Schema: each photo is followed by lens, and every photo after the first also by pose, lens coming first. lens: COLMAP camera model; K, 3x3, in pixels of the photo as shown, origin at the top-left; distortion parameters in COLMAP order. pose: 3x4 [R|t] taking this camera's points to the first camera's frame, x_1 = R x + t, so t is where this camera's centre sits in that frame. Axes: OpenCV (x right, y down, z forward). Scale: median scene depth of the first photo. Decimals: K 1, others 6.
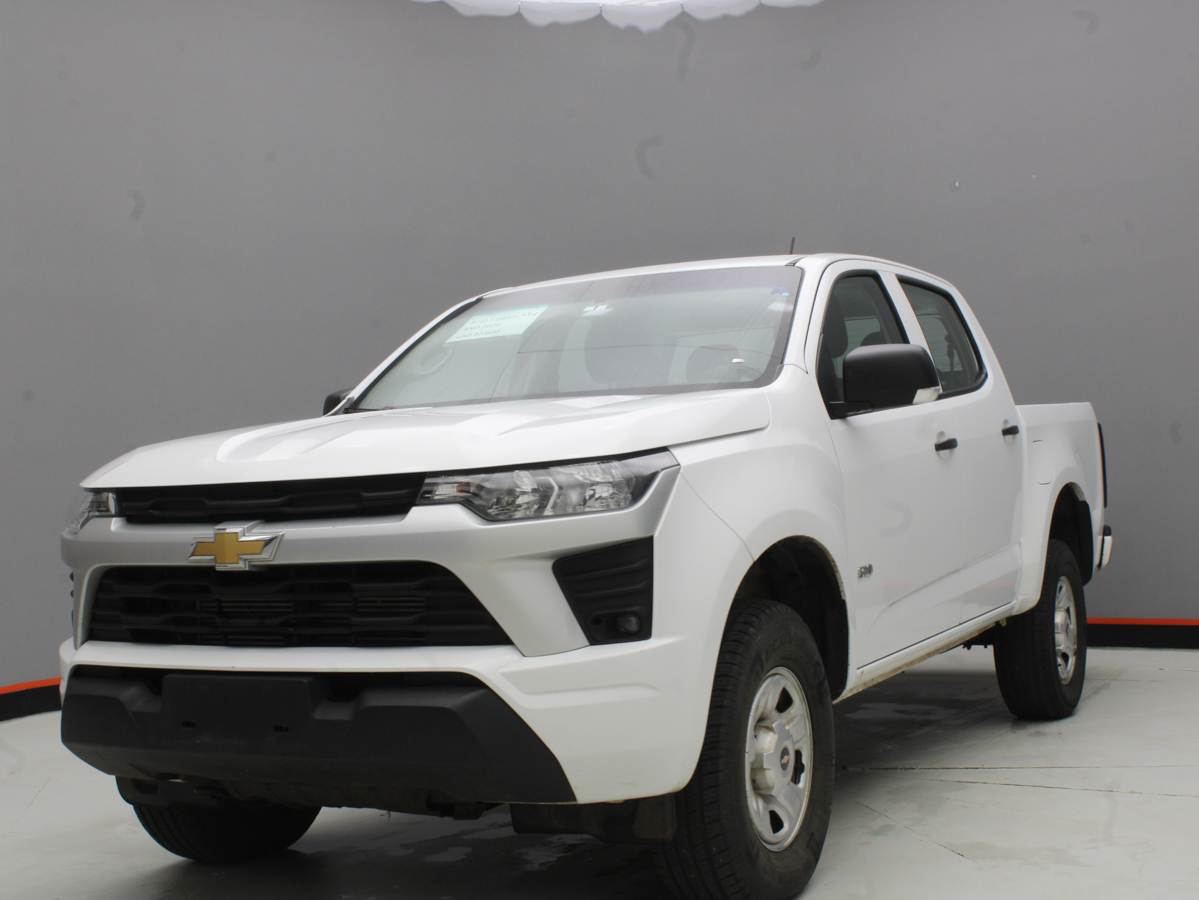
lens RADIAL K [[1672.4, 0, 599.5], [0, 1672.4, 450.0], [0, 0, 1]] dist [-0.088765, -0.004764]
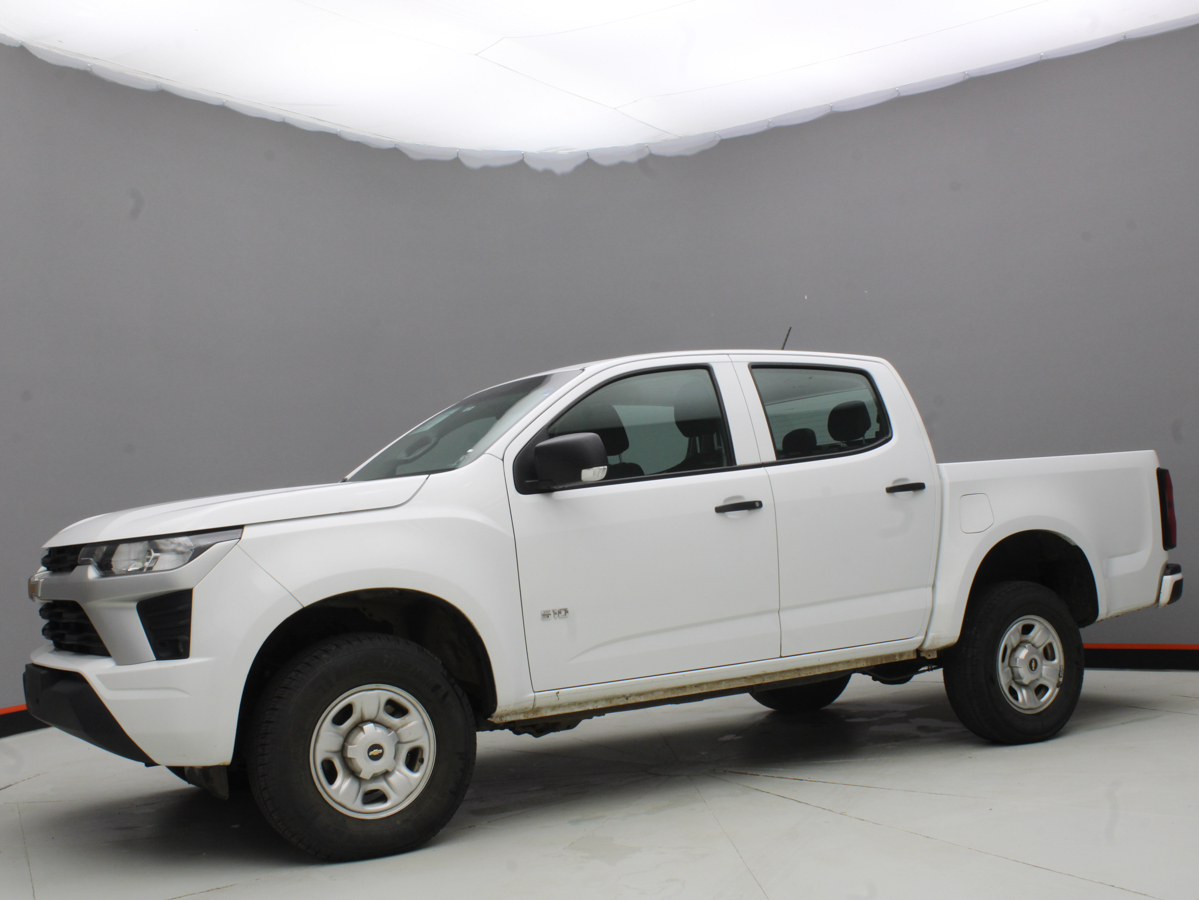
lens RADIAL K [[1353.5, 0, 599.5], [0, 1353.5, 450.0], [0, 0, 1]] dist [-0.108487, 0.019919]
pose [[0.853230, -0.030055, -0.520668, 0.879046], [0.020858, 0.999506, -0.023514, -0.032227], [0.521118, 0.009203, 0.853435, 0.166472]]
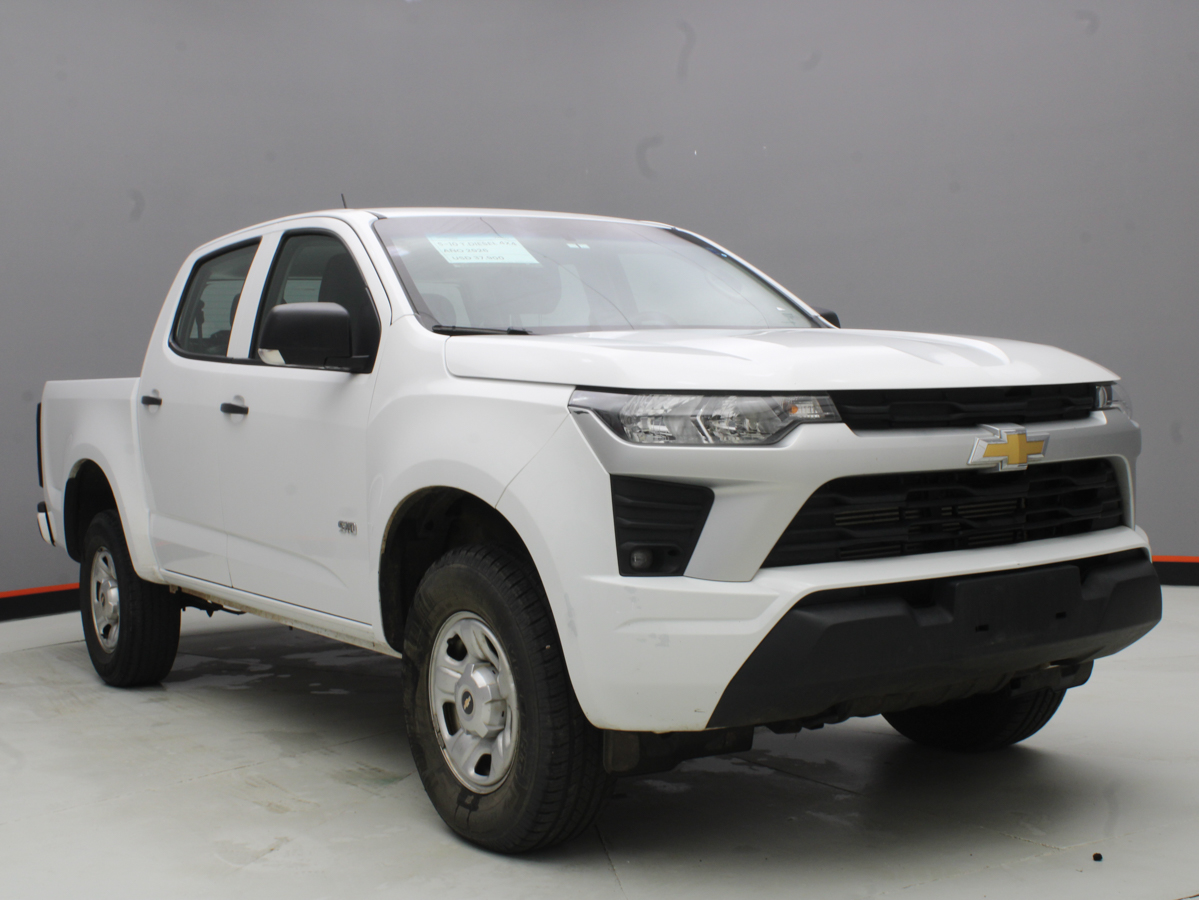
lens RADIAL K [[1528.7, 0, 599.5], [0, 1528.7, 450.0], [0, 0, 1]] dist [-0.093352, 0.038896]
pose [[0.473333, 0.005801, 0.880865, -1.097570], [0.000435, 0.999977, -0.006820, 0.061950], [-0.880884, 0.003612, 0.473319, 0.734901]]
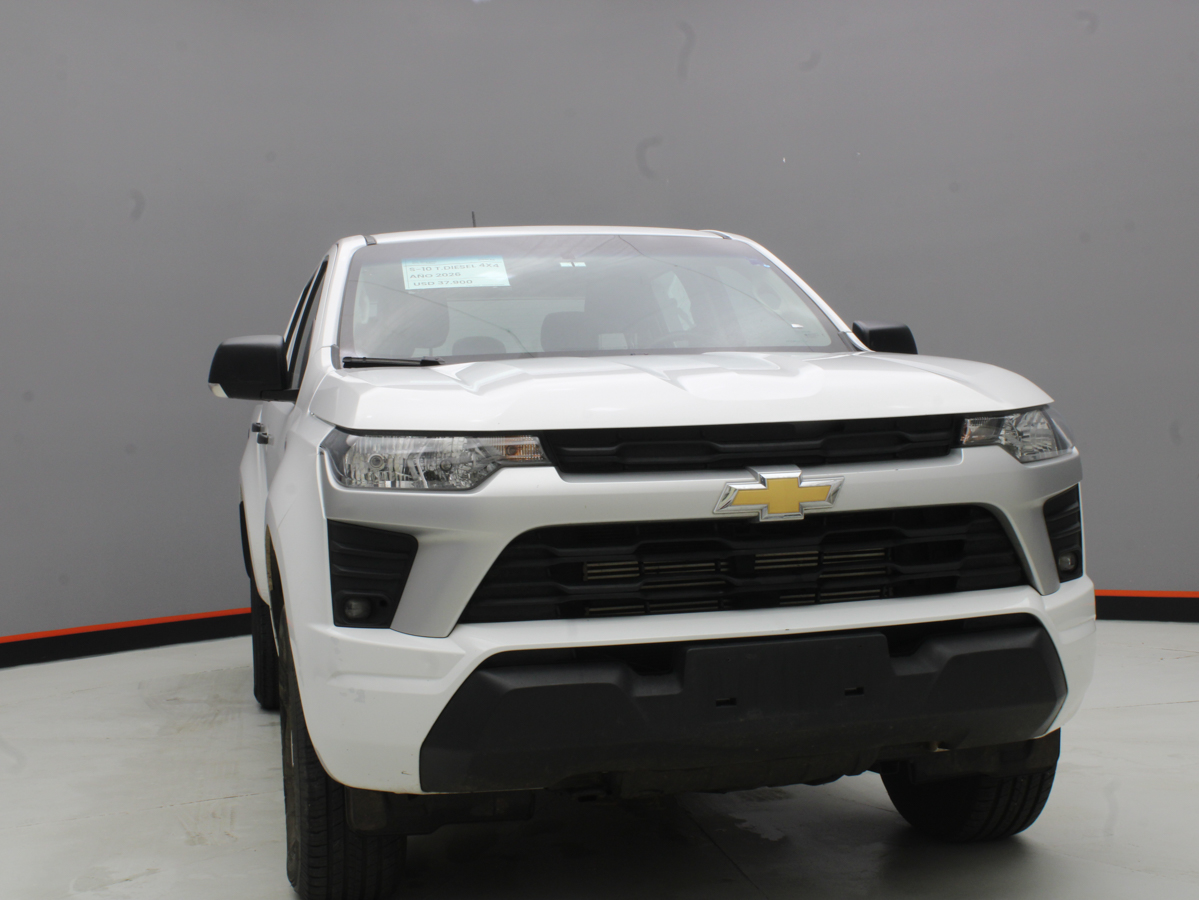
lens RADIAL K [[1672.4, 0, 599.5], [0, 1672.4, 450.0], [0, 0, 1]] dist [-0.088765, -0.004764]
pose [[0.750610, 0.011069, 0.660653, -0.828773], [-0.003868, 0.999916, -0.012359, 0.043362], [-0.660734, 0.006721, 0.750590, 0.373172]]
